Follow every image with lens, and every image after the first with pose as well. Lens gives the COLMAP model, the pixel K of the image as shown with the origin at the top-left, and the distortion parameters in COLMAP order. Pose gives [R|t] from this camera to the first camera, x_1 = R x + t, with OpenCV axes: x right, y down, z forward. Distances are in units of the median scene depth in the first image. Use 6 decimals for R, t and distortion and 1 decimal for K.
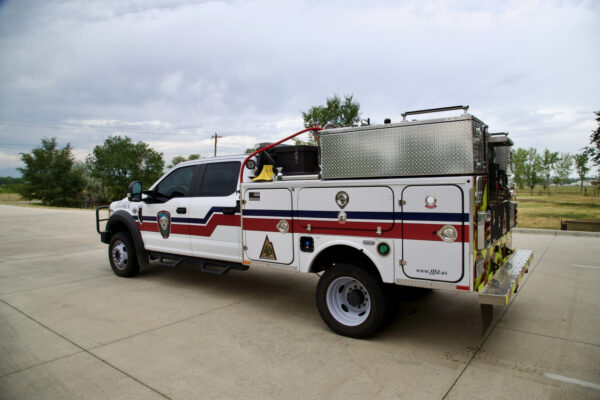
lens RADIAL K [[402.3, 0, 299.6], [0, 402.3, 198.9], [0, 0, 1]] dist [-0.125428, 0.059558]
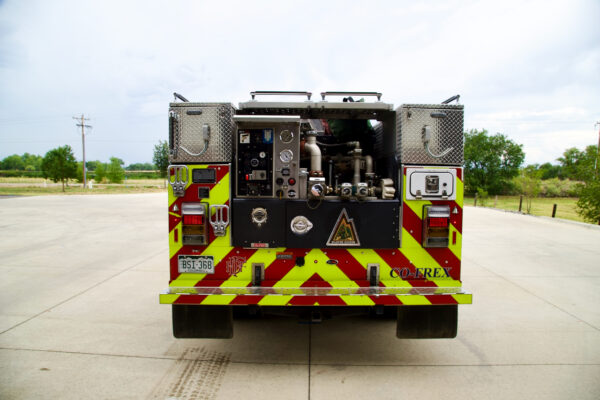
lens RADIAL K [[402.3, 0, 299.2], [0, 402.3, 197.6], [0, 0, 1]] dist [-0.125428, 0.059558]
pose [[0.585341, 0.060032, -0.808562, 0.726030], [-0.048008, 0.998072, 0.039348, -0.017145], [0.809364, 0.015785, 0.587095, 0.346719]]
